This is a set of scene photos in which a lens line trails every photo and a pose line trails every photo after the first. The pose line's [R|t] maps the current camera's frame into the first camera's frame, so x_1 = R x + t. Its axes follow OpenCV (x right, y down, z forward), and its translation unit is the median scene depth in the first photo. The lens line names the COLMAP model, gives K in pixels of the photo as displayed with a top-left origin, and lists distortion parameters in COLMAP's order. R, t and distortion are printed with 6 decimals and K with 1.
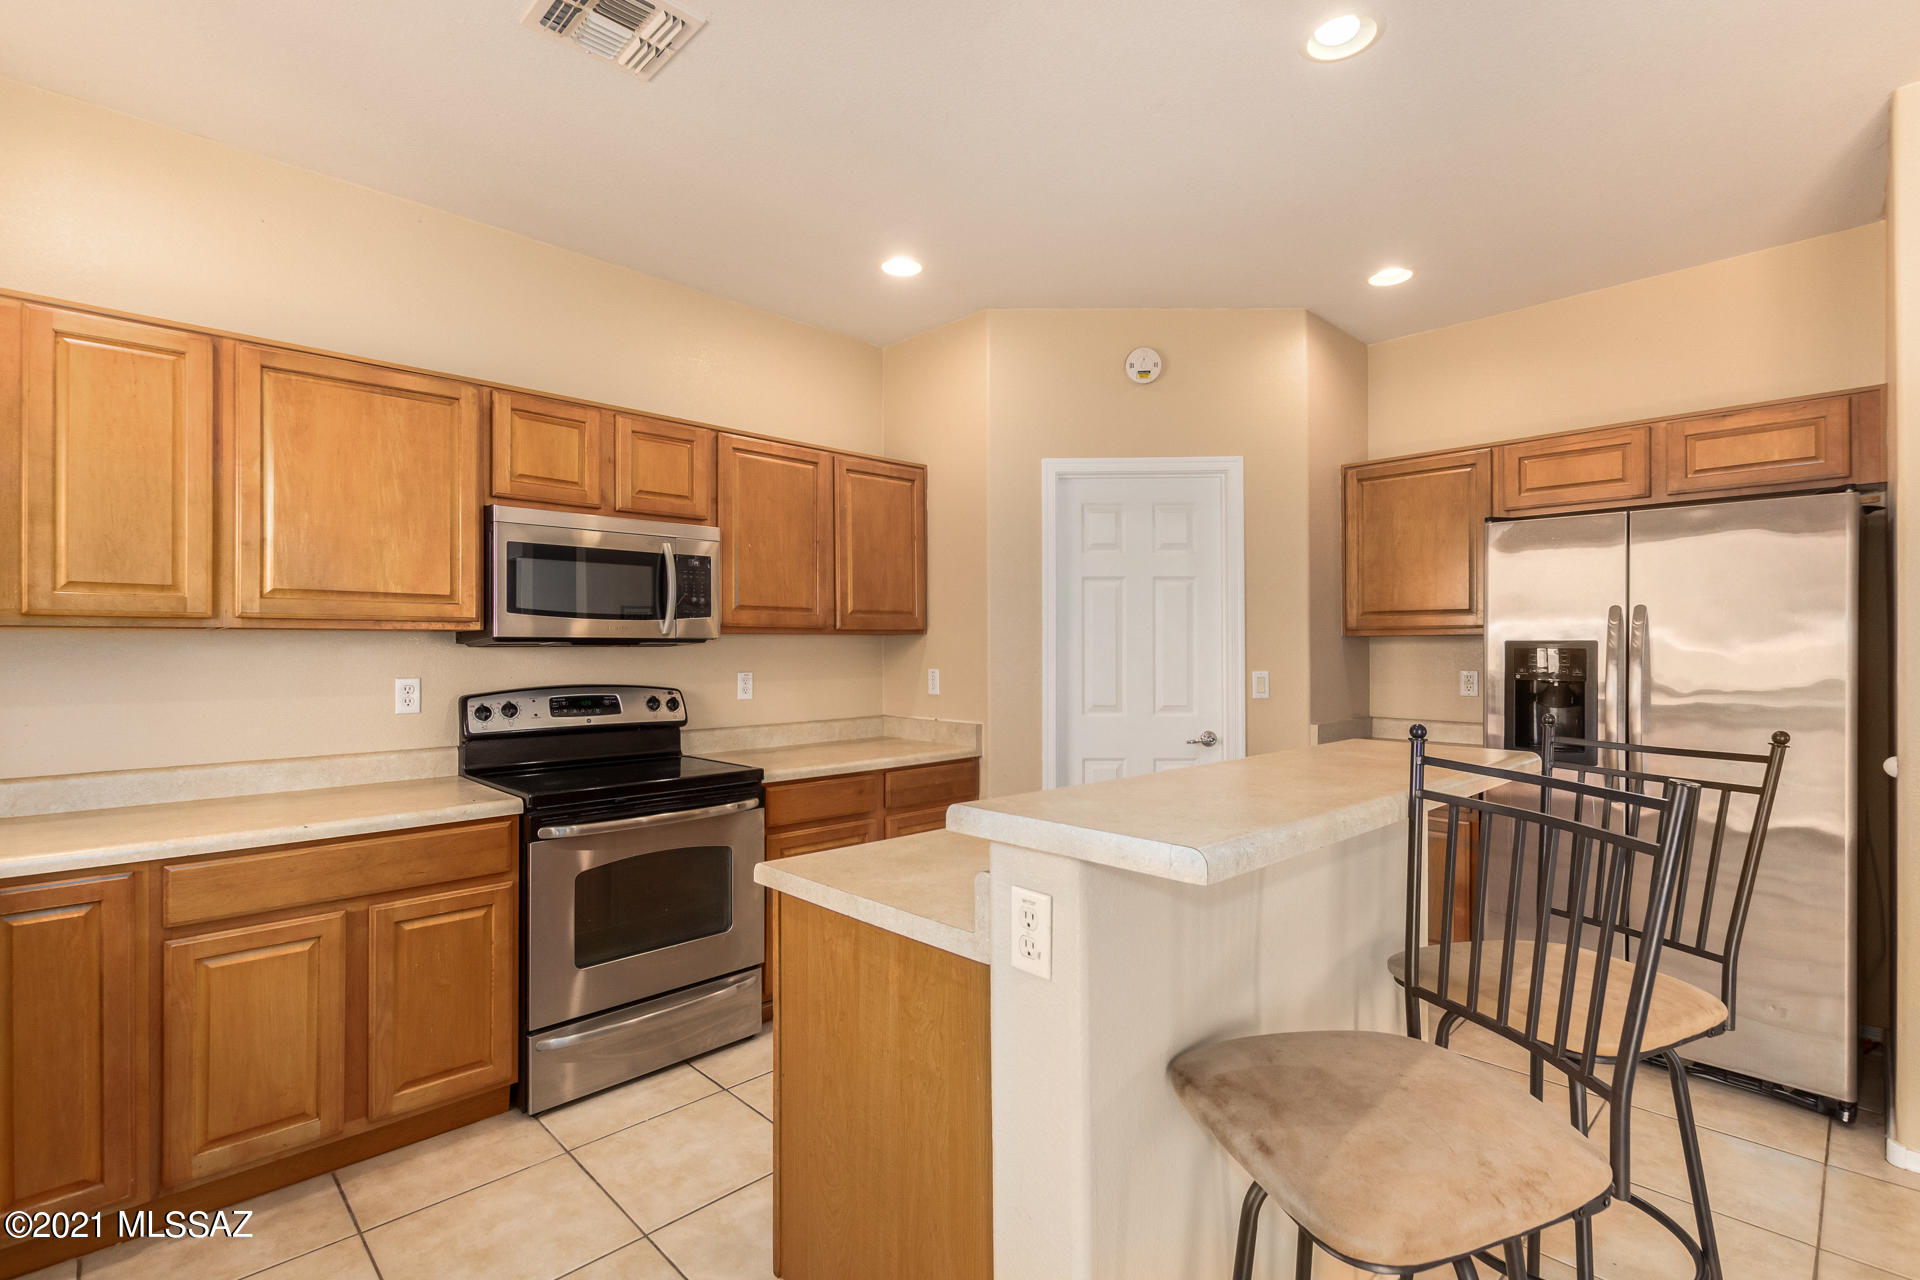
lens RADIAL K [[878.9, 0, 956.5], [0, 878.9, 646.1], [0, 0, 1]] dist [0.003076, -0.001298]
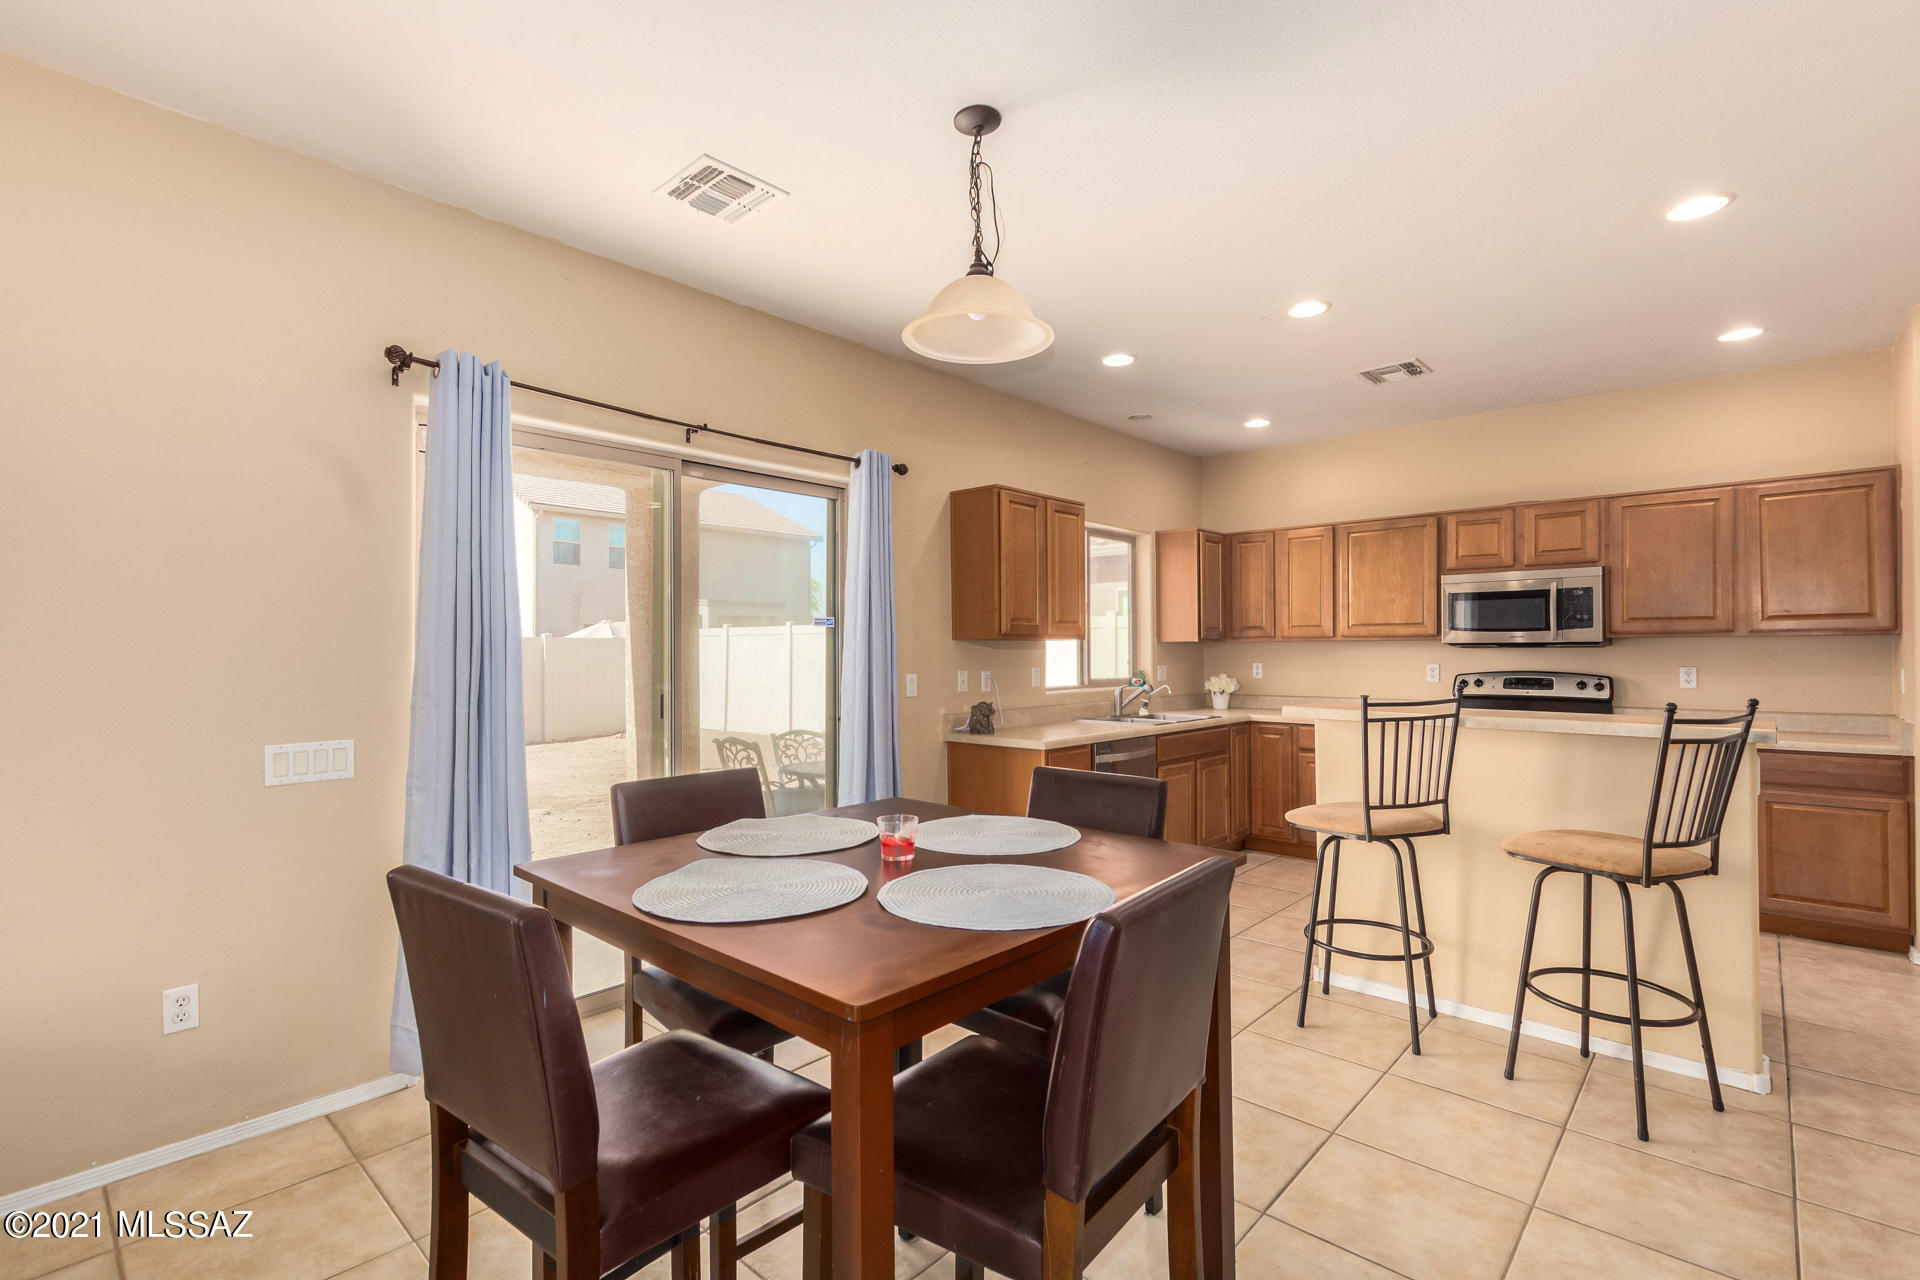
lens RADIAL K [[878.9, 0, 956.5], [0, 878.9, 646.1], [0, 0, 1]] dist [0.003076, -0.001298]
pose [[0.057570, -0.004424, -0.998332, 1.227979], [0.004485, 0.999981, -0.004173, -0.000453], [0.998331, -0.004238, 0.057589, -0.172539]]
